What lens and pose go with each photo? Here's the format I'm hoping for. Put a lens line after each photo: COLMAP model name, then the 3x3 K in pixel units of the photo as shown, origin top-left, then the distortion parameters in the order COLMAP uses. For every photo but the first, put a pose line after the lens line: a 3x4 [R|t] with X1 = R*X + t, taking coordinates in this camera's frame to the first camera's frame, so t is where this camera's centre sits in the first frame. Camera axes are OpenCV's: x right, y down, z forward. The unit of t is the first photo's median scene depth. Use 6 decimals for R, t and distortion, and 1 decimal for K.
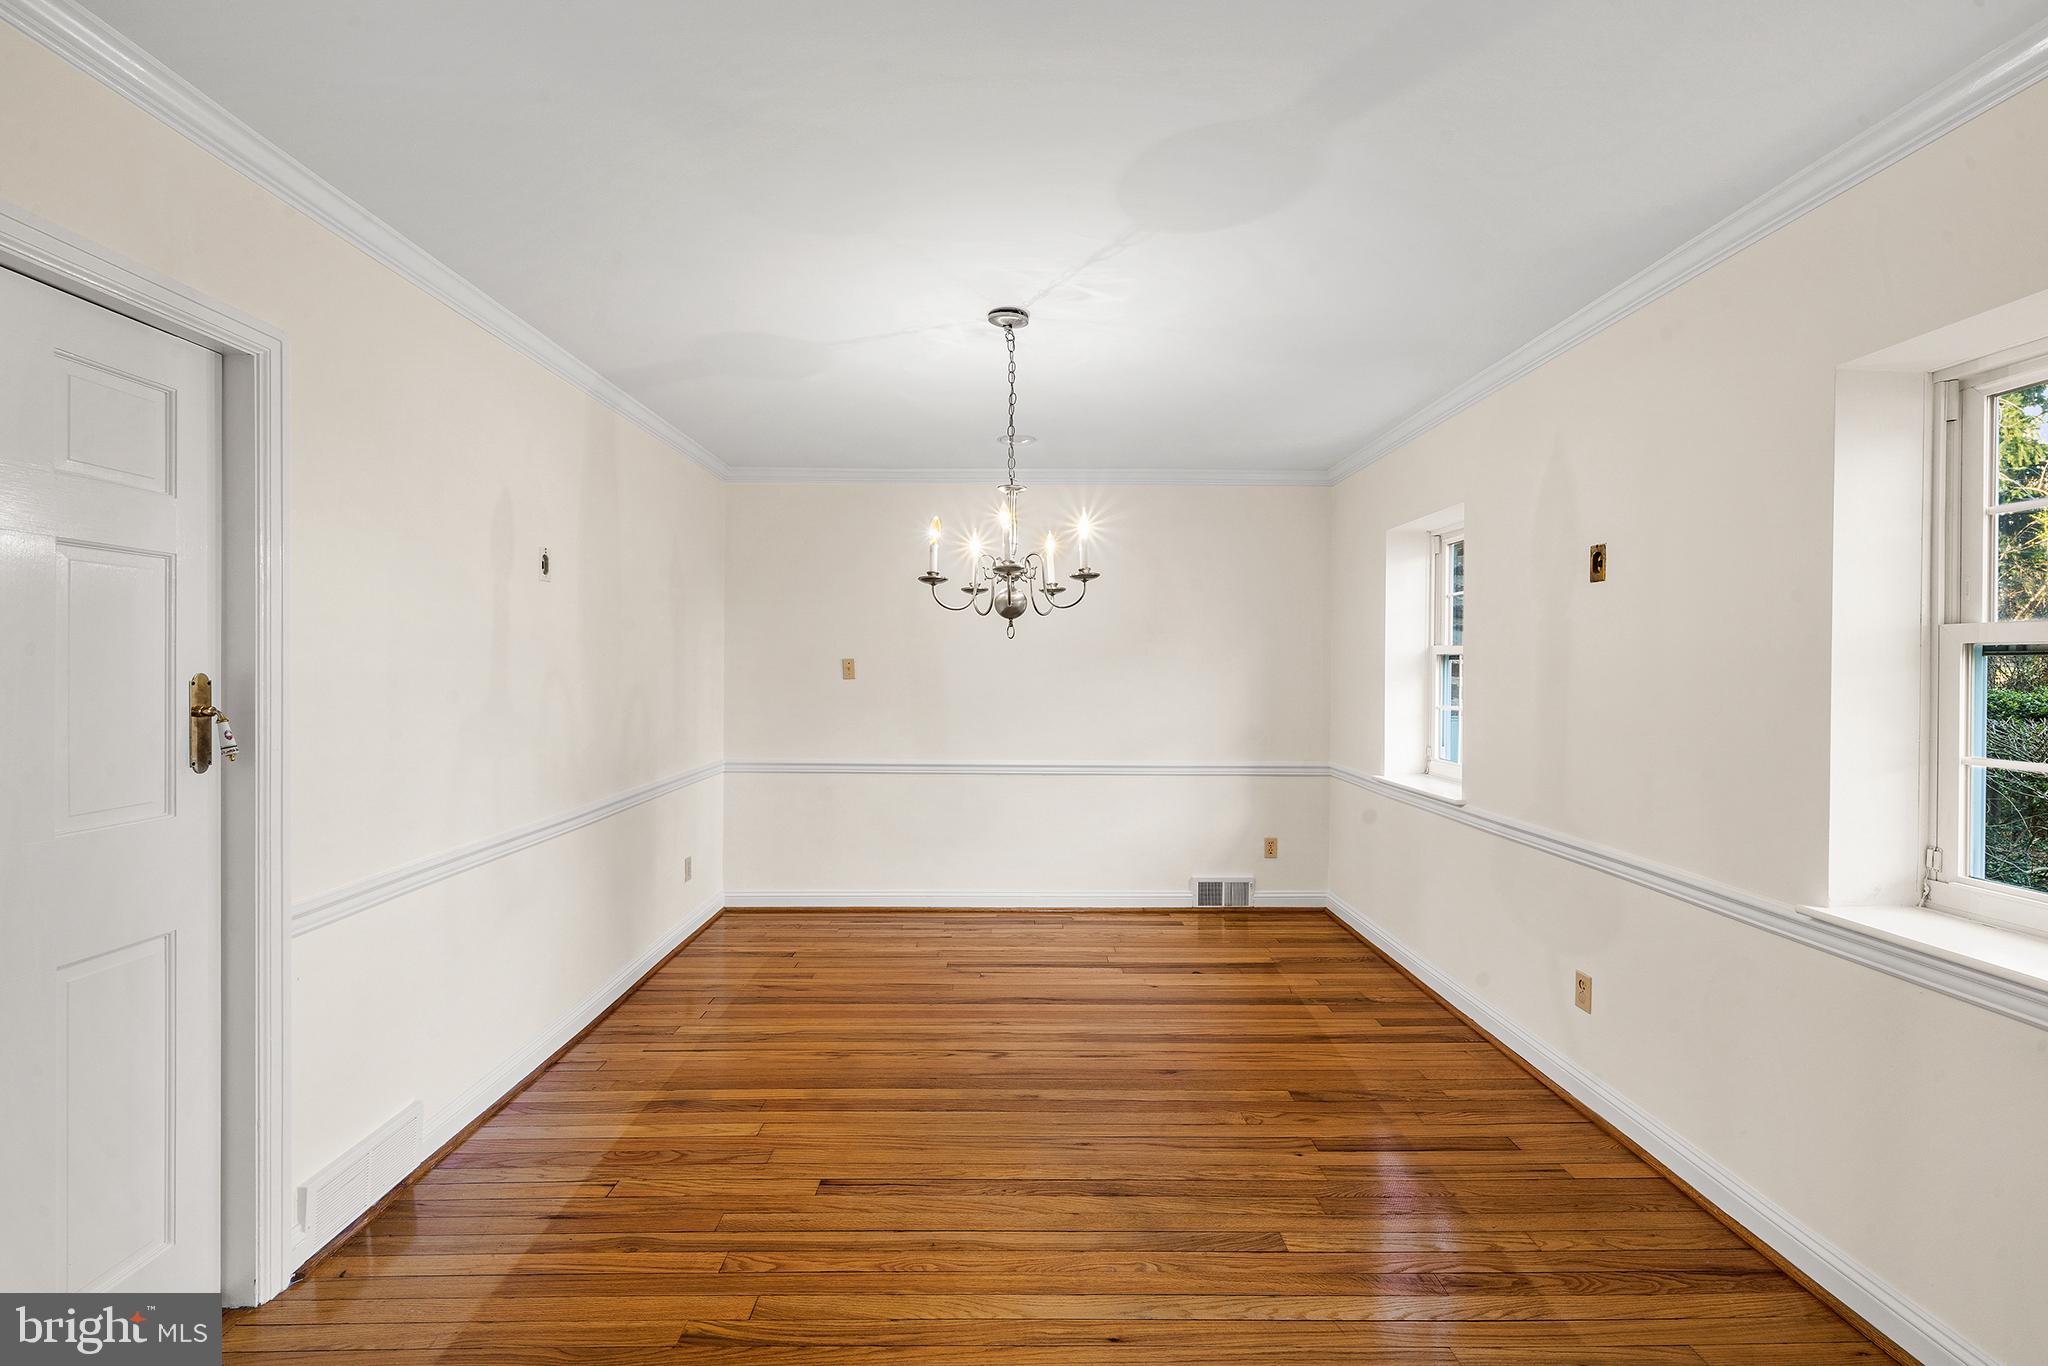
lens RADIAL K [[869.4, 0, 1018.8], [0, 869.4, 678.8], [0, 0, 1]] dist [-0.000330, -0.000159]
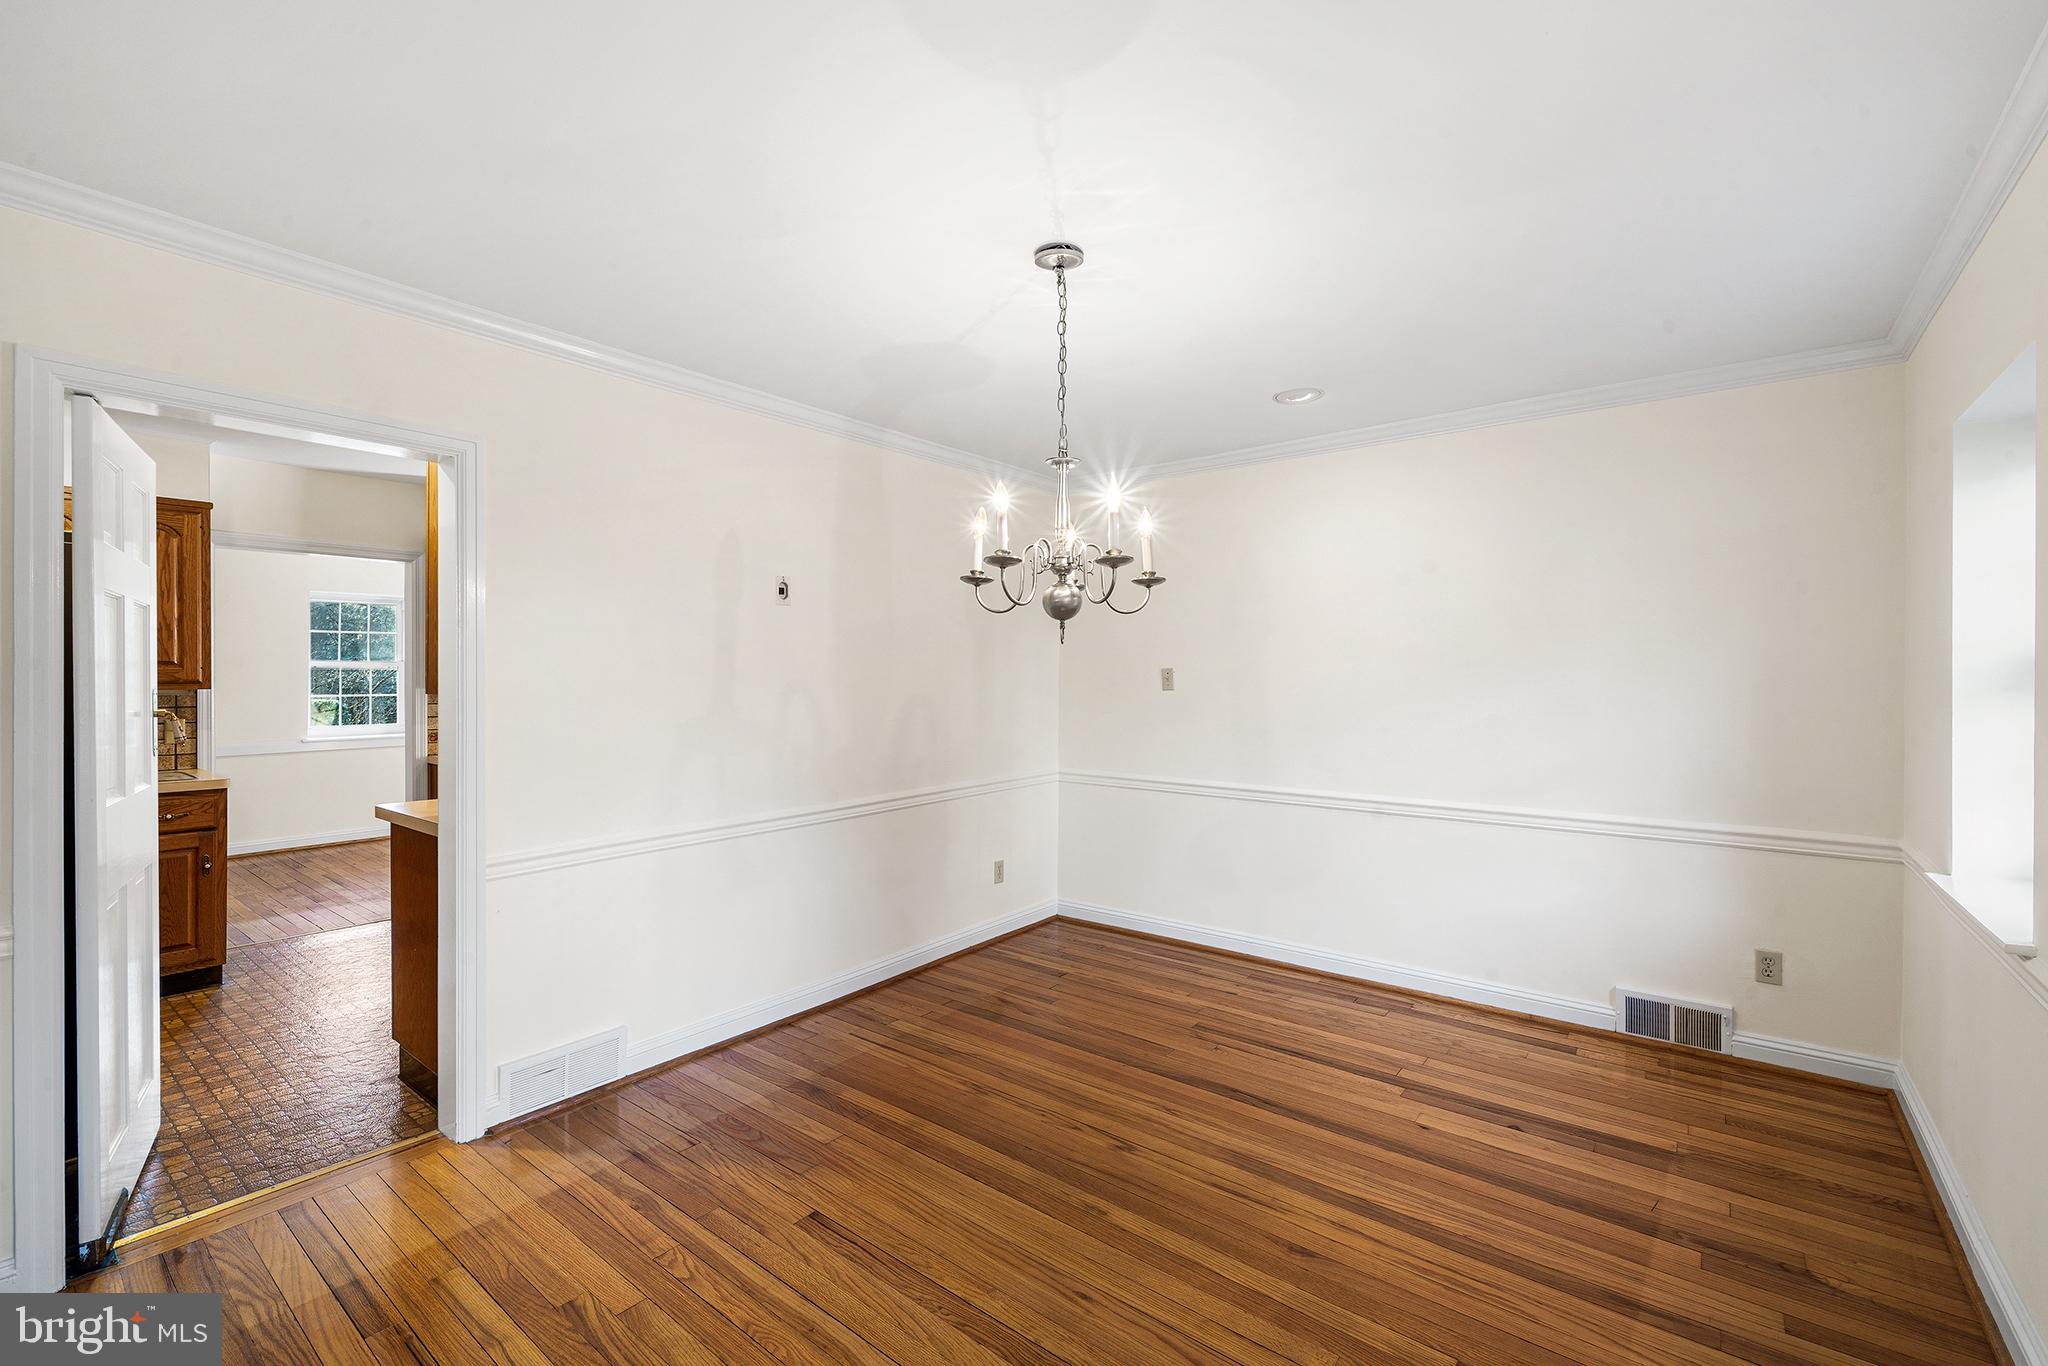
lens RADIAL K [[866.1, 0, 1024.0], [0, 866.1, 683.0], [0, 0, 1]] dist [0.002095, -0.000243]
pose [[0.780518, 0.000525, -0.625133, 0.350296], [-0.004412, 0.999979, -0.004669, -0.003935], [0.625117, 0.006402, 0.780504, 0.246703]]
